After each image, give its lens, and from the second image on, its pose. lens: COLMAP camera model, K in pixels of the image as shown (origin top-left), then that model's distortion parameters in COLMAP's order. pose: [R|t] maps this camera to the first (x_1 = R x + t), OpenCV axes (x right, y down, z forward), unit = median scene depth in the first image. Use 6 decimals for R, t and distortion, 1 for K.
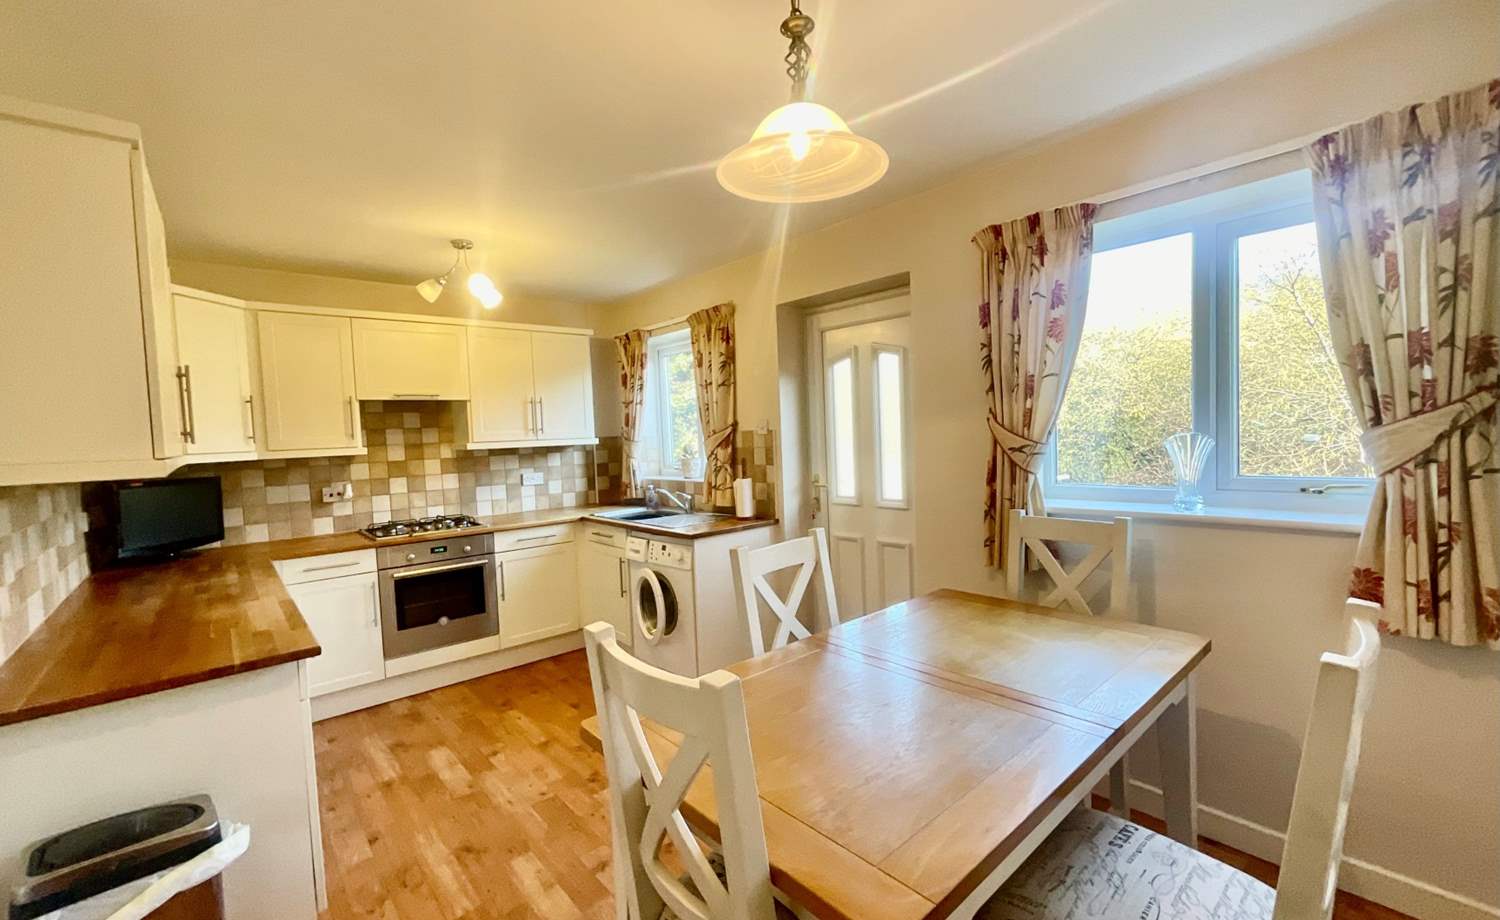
lens RADIAL K [[636.4, 0, 750.0], [0, 636.4, 460.0], [0, 0, 1]] dist [0.001161, -0.000041]
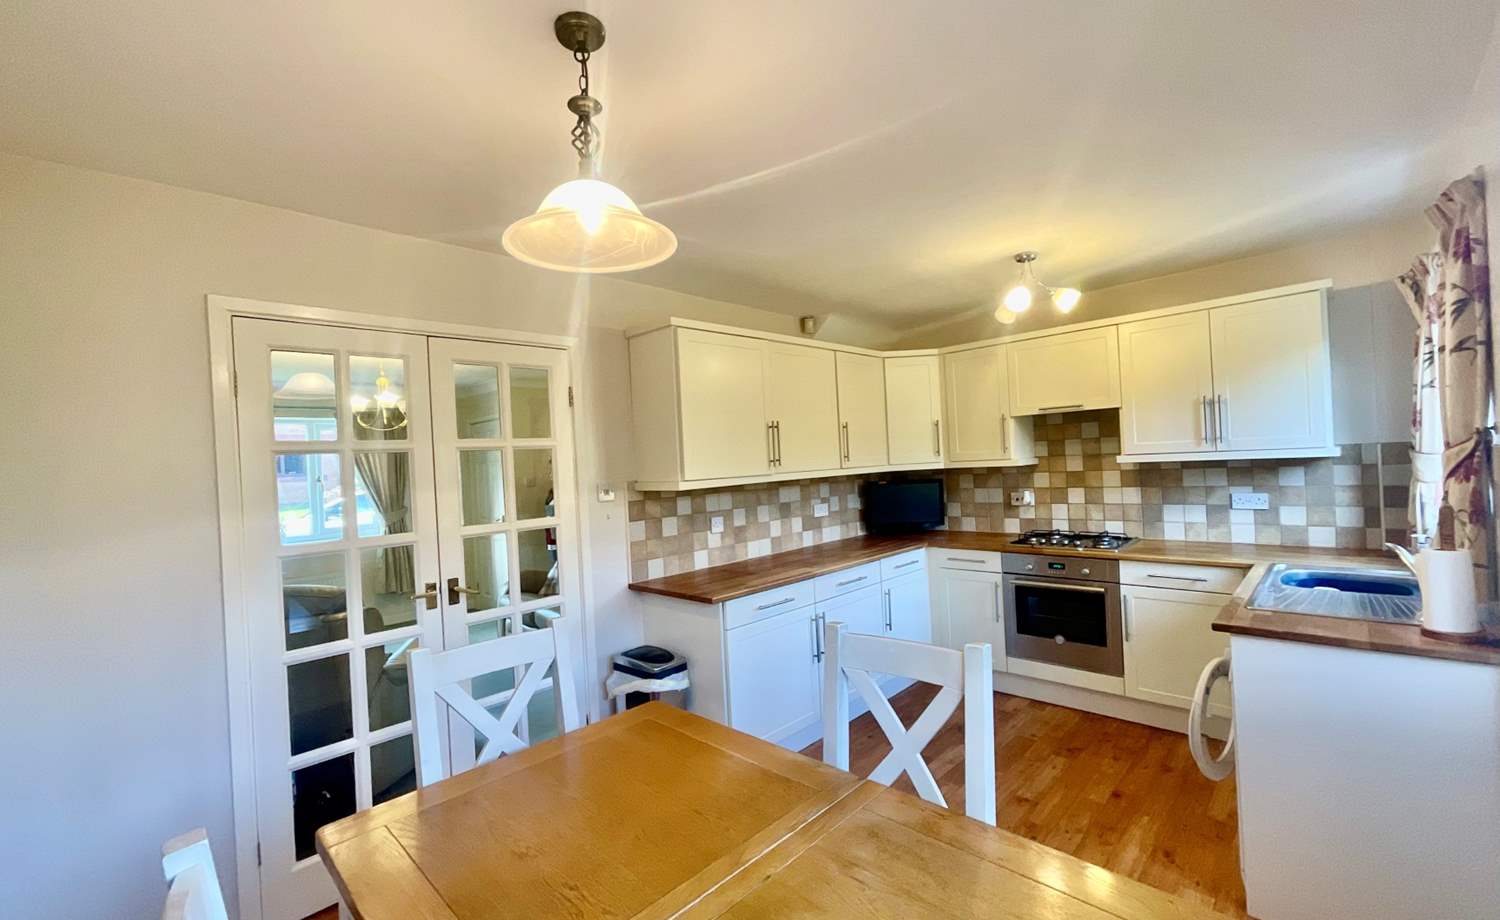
lens RADIAL K [[603.8, 0, 738.6], [0, 603.8, 462.2], [0, 0, 1]] dist [-0.000811, -0.000066]
pose [[0.071308, 0.034370, -0.996862, 0.378551], [0.000879, 0.999404, 0.034521, -0.048852], [0.997454, -0.003338, 0.071236, 0.423199]]
